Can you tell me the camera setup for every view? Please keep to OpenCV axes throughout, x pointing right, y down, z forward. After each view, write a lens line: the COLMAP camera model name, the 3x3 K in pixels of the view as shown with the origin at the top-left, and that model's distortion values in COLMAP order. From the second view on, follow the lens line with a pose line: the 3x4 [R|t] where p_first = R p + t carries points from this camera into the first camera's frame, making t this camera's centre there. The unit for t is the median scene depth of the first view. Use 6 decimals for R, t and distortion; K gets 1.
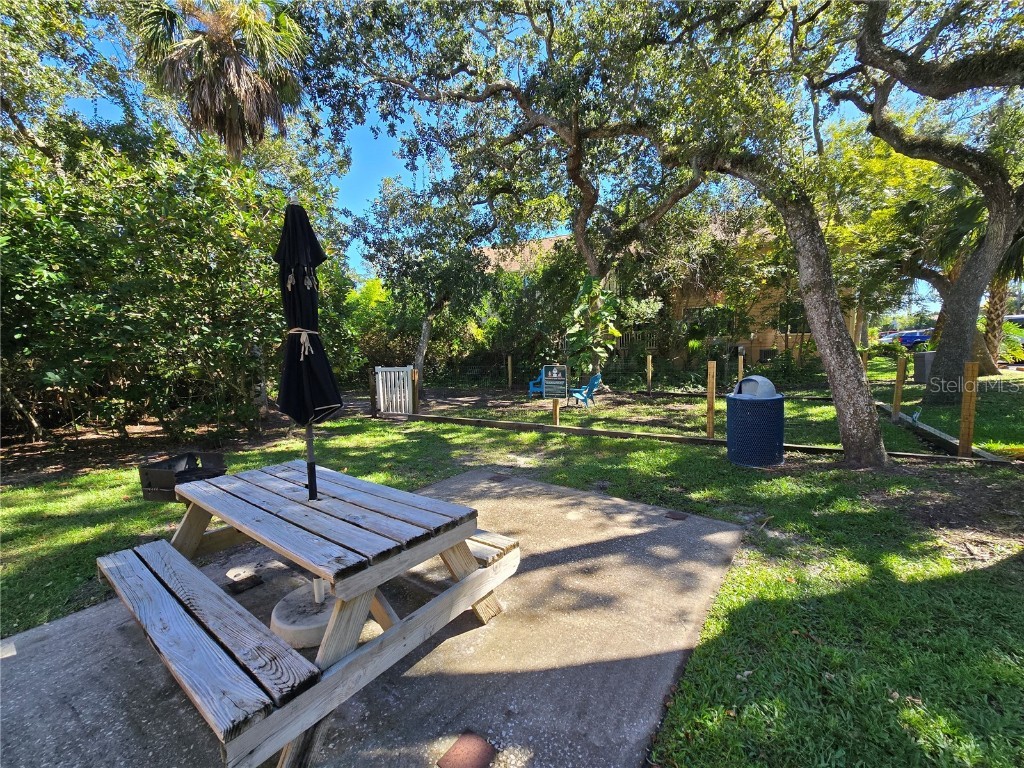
lens RADIAL K [[418.9, 0, 516.3], [0, 418.9, 387.7], [0, 0, 1]] dist [-0.001853, -0.000232]
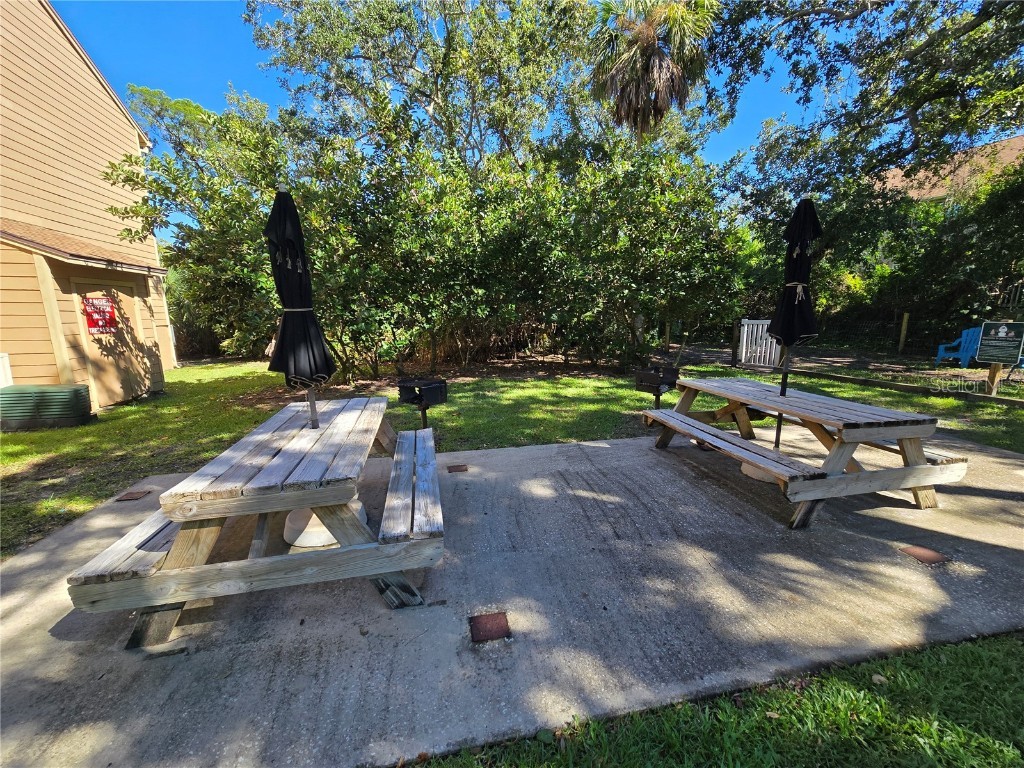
lens RADIAL K [[422.4, 0, 513.2], [0, 422.4, 387.7], [0, 0, 1]] dist [0.000207, 0.000071]
pose [[0.746011, 0.136218, -0.651852, -0.042211], [-0.068504, 0.989360, 0.128348, 0.020373], [0.662400, -0.051095, 0.747406, -0.158176]]
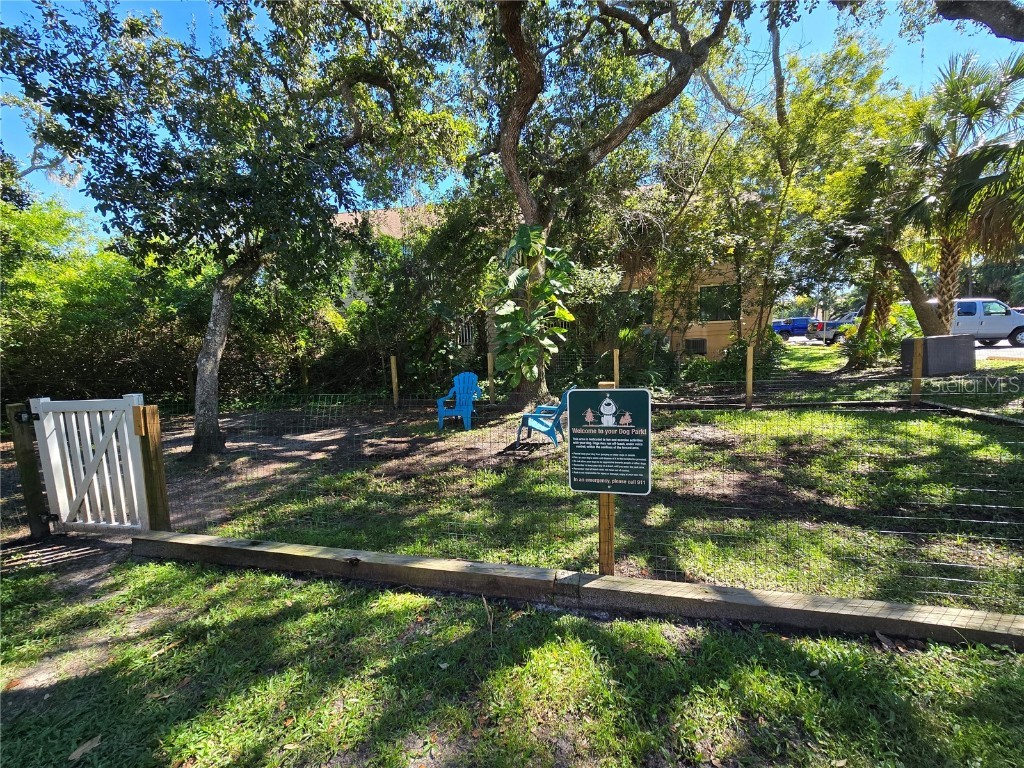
lens RADIAL K [[417.0, 0, 512.3], [0, 417.0, 389.7], [0, 0, 1]] dist [-0.002035, 0.000033]
pose [[0.955202, -0.051007, 0.291525, -0.039845], [0.046185, 0.998659, 0.023405, -0.039739], [-0.292328, -0.008892, 0.956277, 0.456813]]
